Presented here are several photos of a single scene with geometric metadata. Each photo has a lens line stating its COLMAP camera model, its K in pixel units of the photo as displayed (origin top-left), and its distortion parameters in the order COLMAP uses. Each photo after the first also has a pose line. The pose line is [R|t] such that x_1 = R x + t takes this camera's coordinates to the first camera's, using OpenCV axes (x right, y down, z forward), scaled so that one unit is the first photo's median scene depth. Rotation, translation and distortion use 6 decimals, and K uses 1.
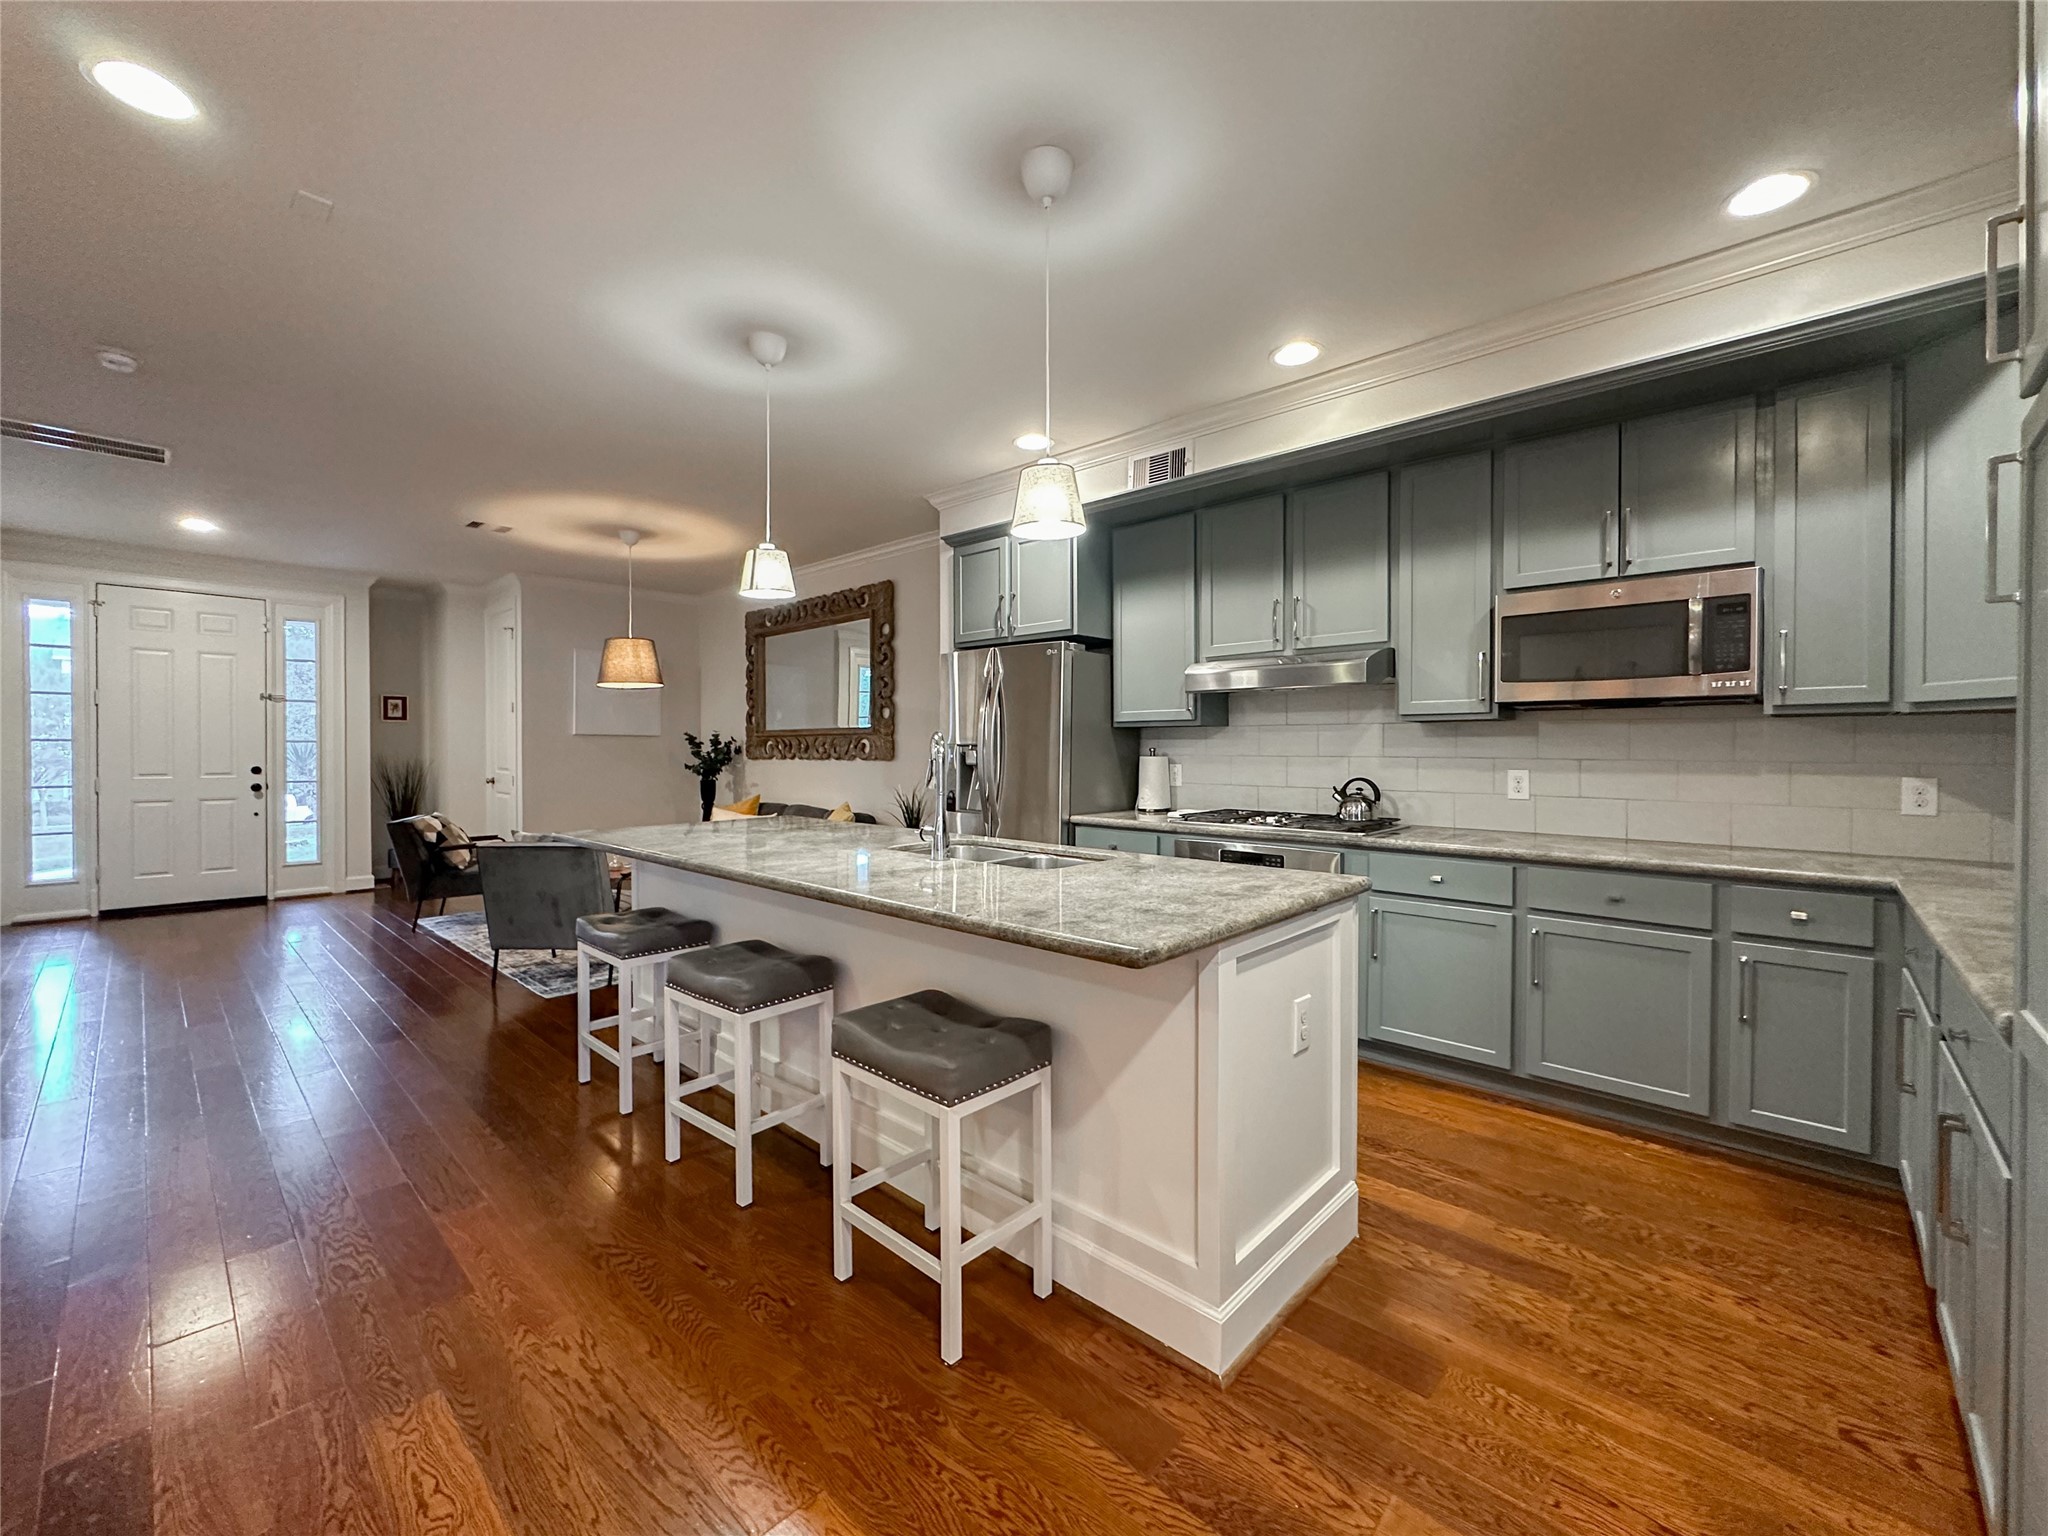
lens RADIAL K [[830.4, 0, 1025.9], [0, 830.4, 756.7], [0, 0, 1]] dist [-0.001854, 0.000393]
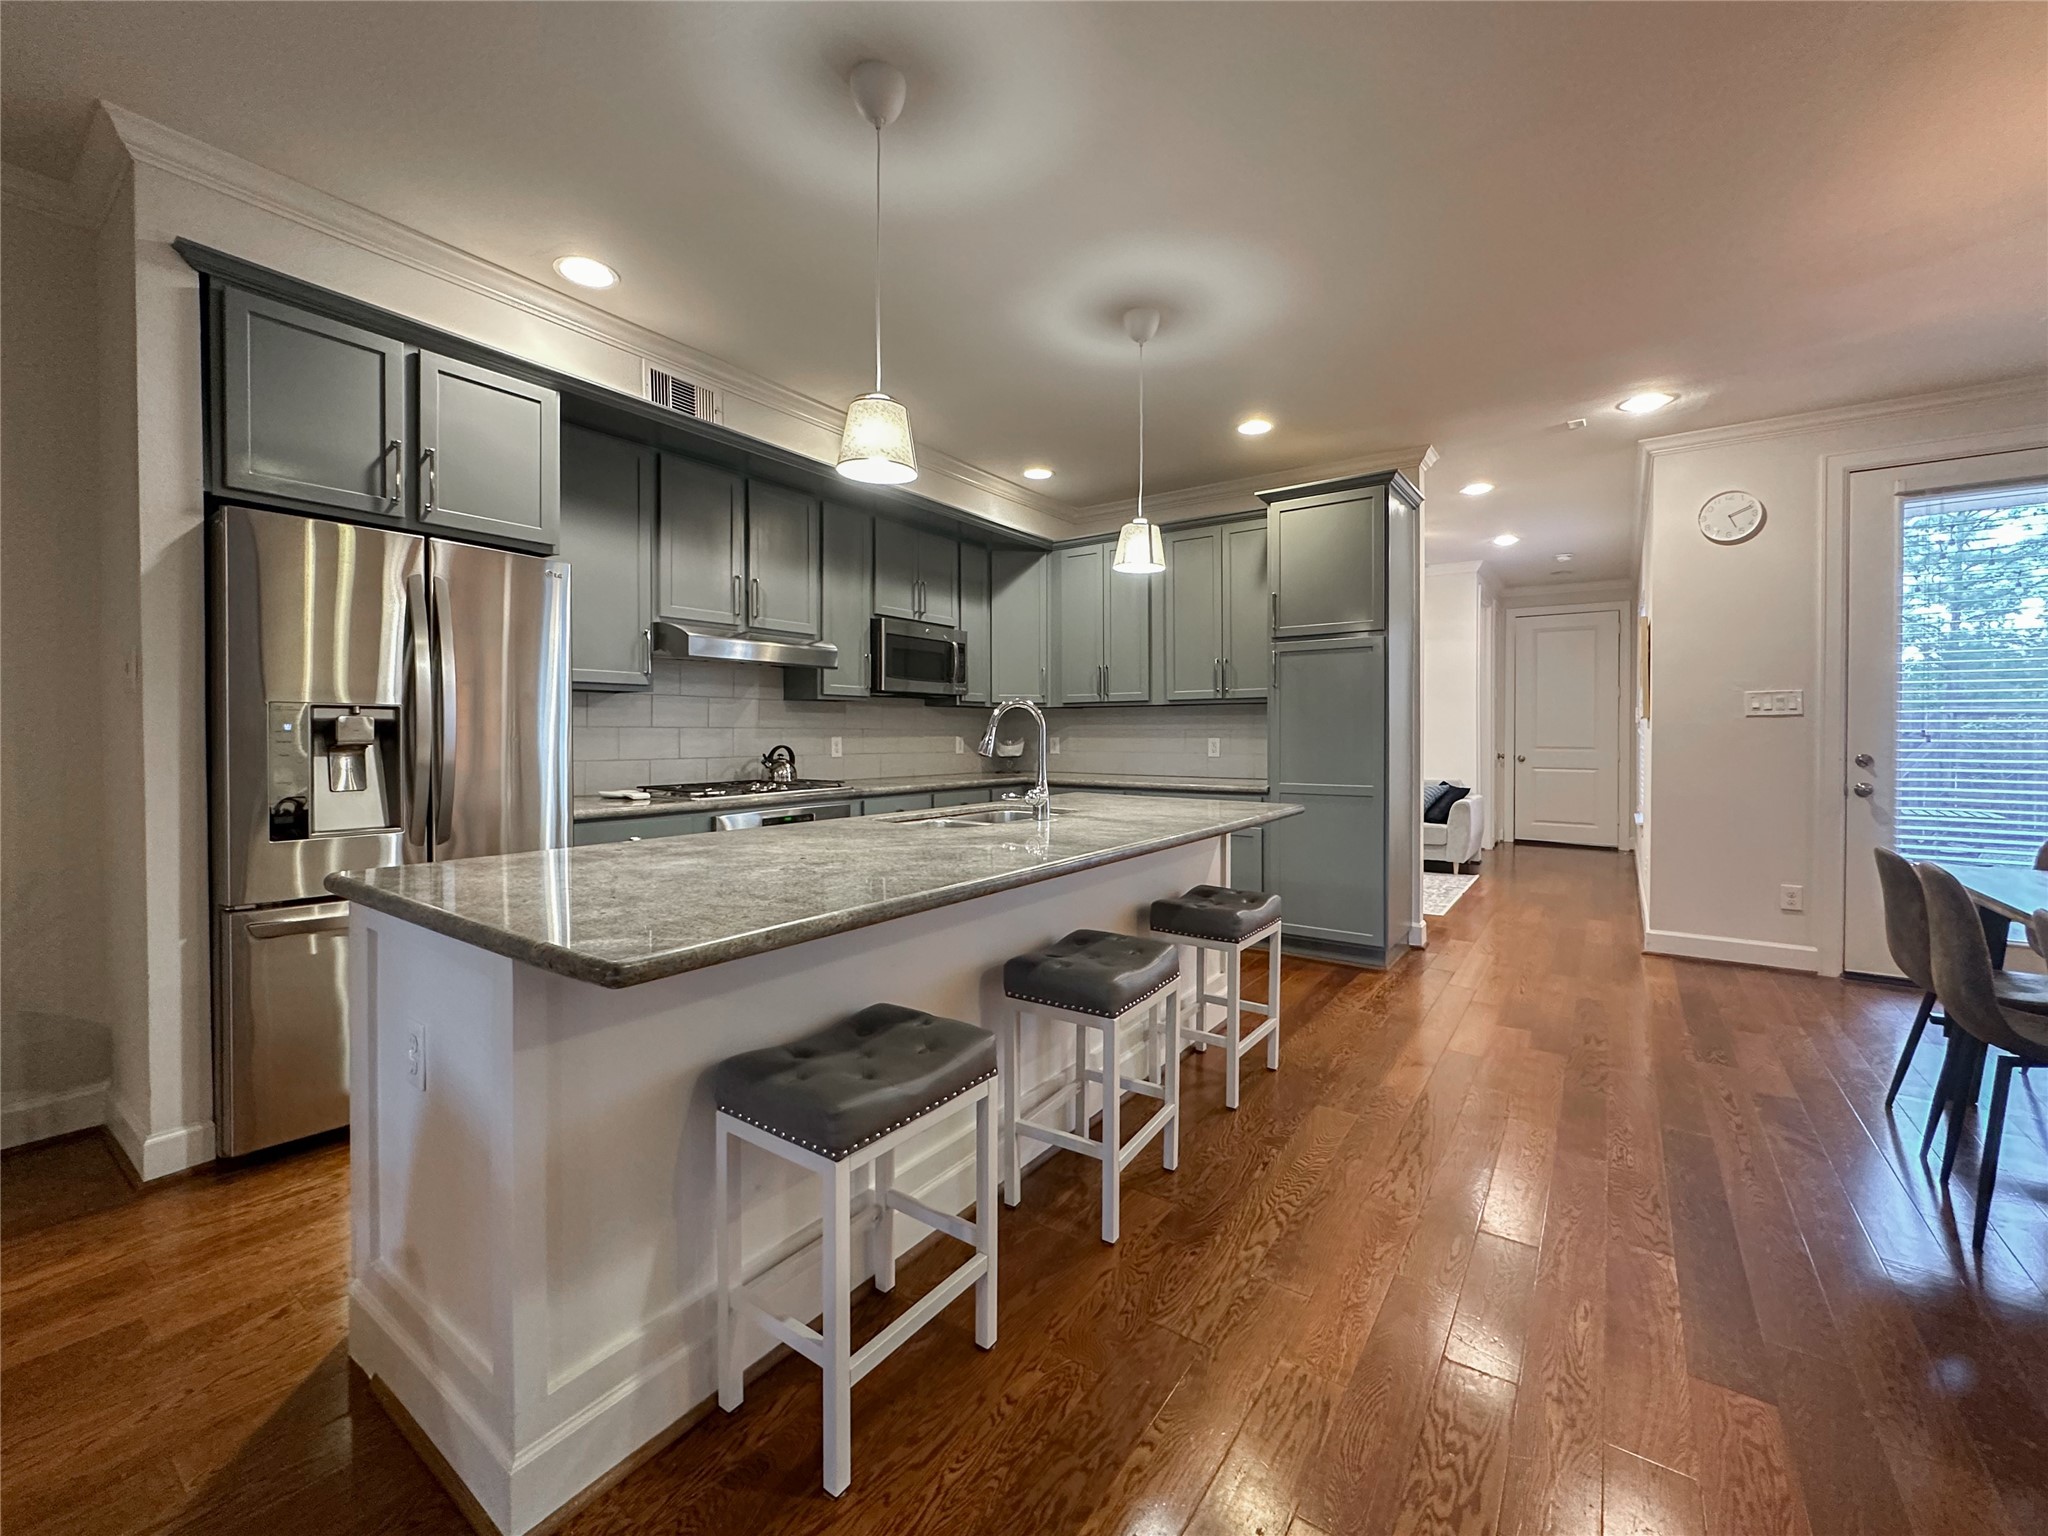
lens RADIAL K [[830.4, 0, 1025.9], [0, 830.4, 756.7], [0, 0, 1]] dist [-0.001854, 0.000393]
pose [[-0.132457, -0.035446, 0.990555, -0.470847], [0.006640, 0.999306, 0.036647, 0.000277], [-0.991167, 0.011432, -0.132129, 0.471804]]
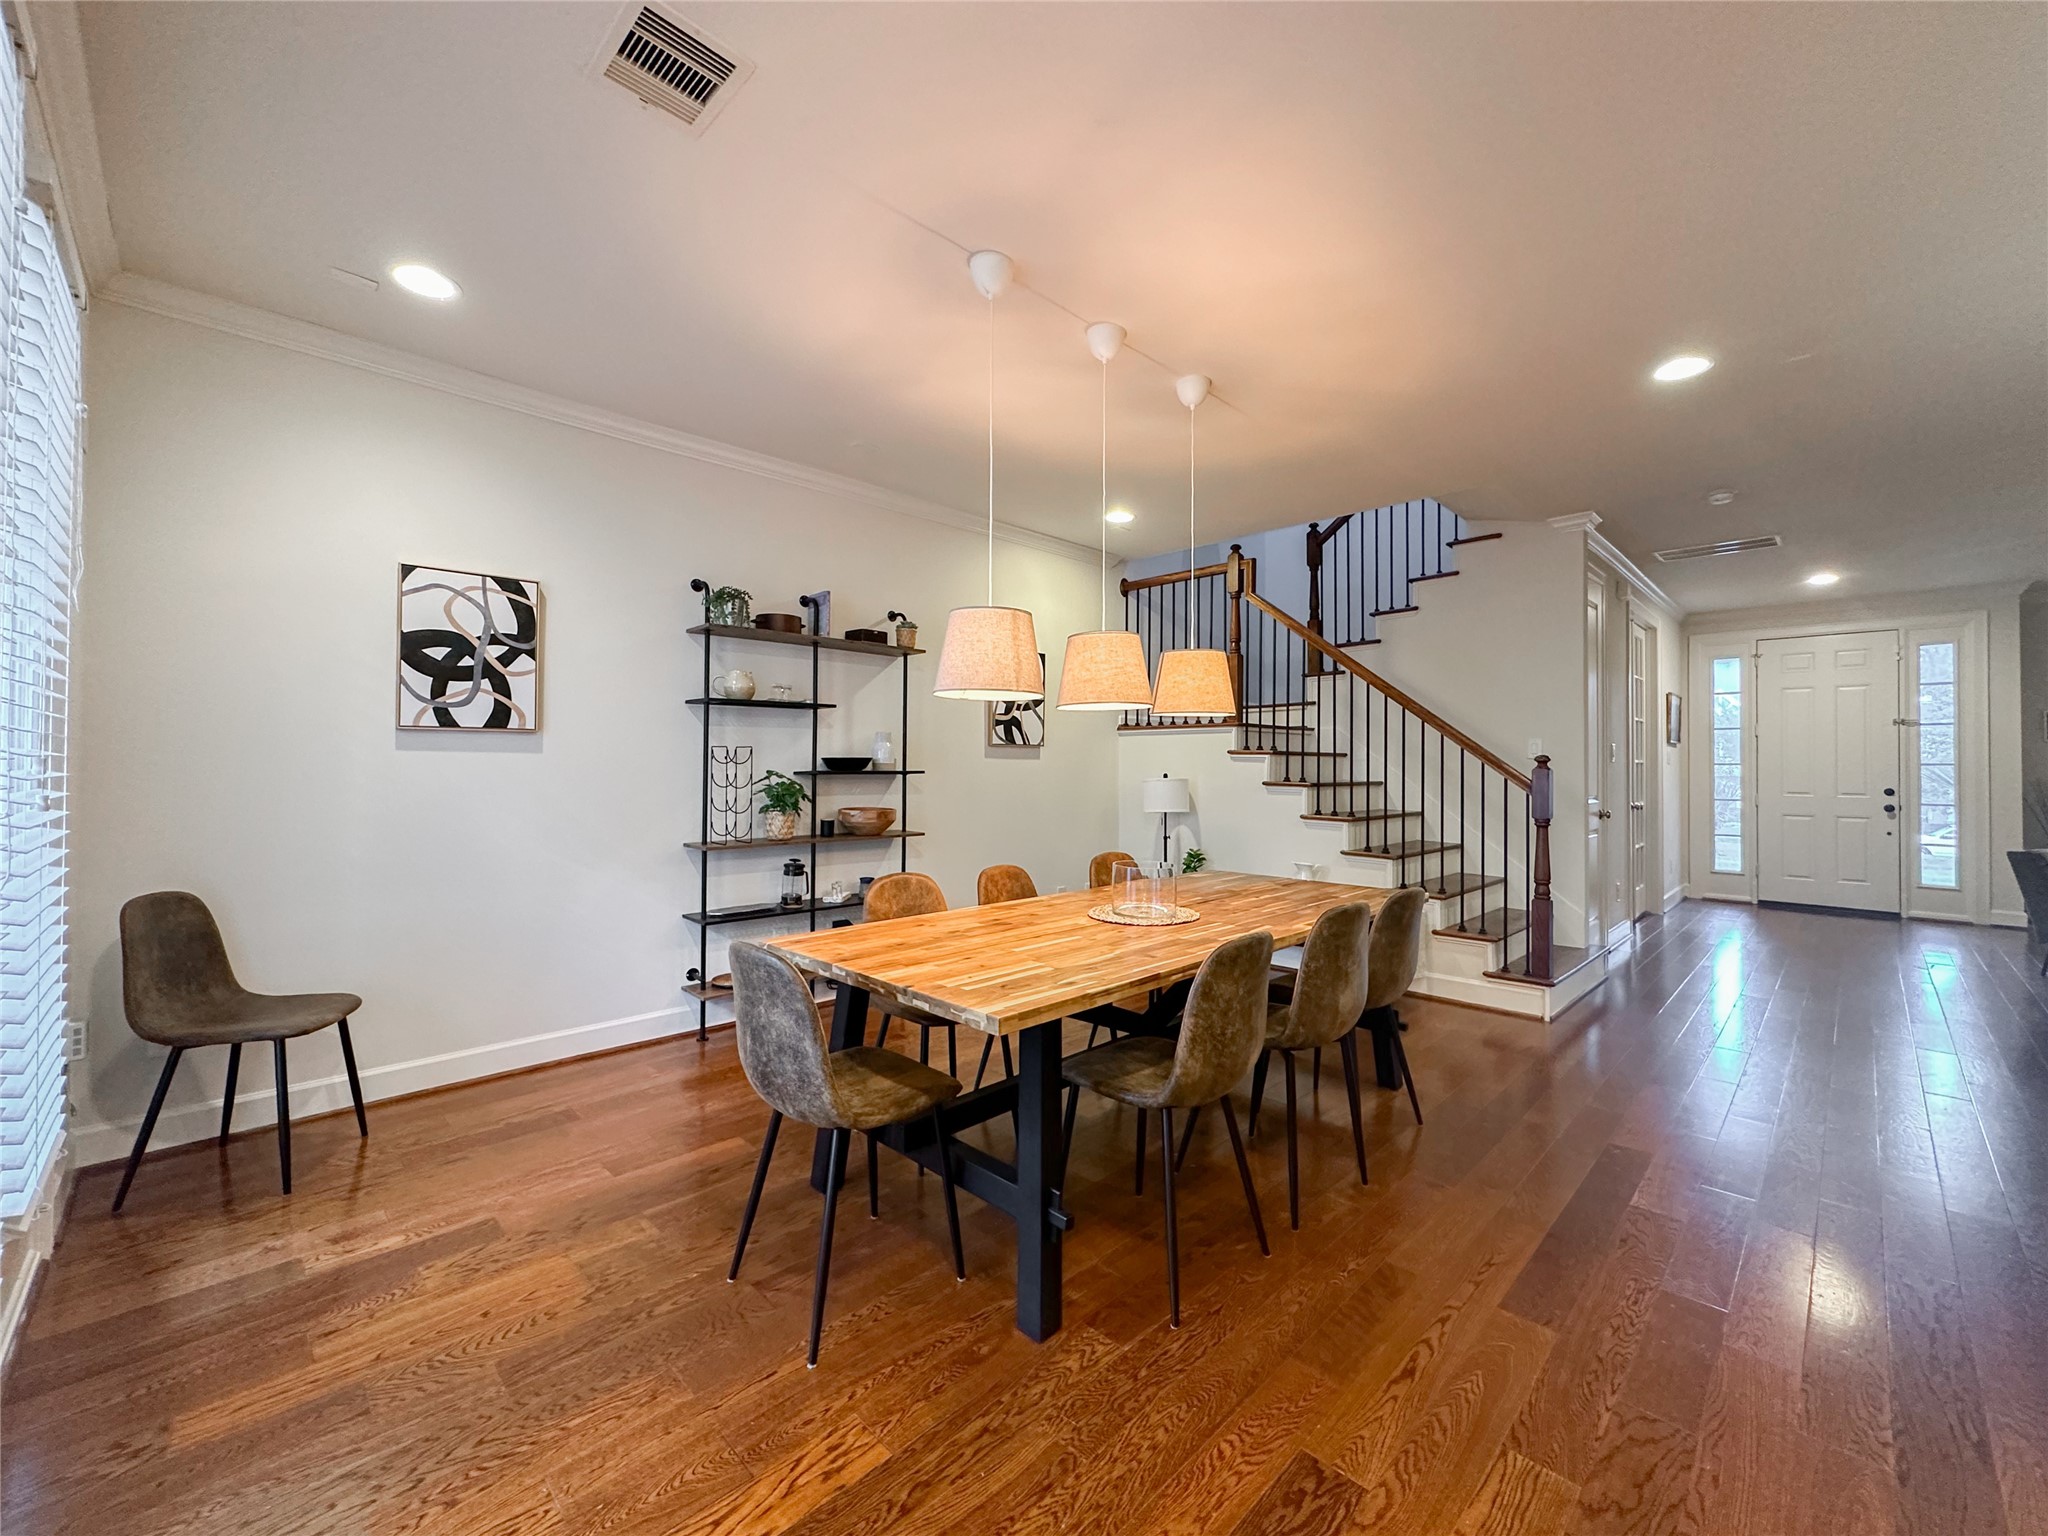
lens RADIAL K [[830.4, 0, 1025.9], [0, 830.4, 756.7], [0, 0, 1]] dist [-0.001854, 0.000393]
pose [[-0.039969, -0.012716, -0.999120, 0.188091], [-0.015313, 0.999809, -0.012112, 0.001077], [0.999084, 0.014815, -0.040156, -0.062204]]
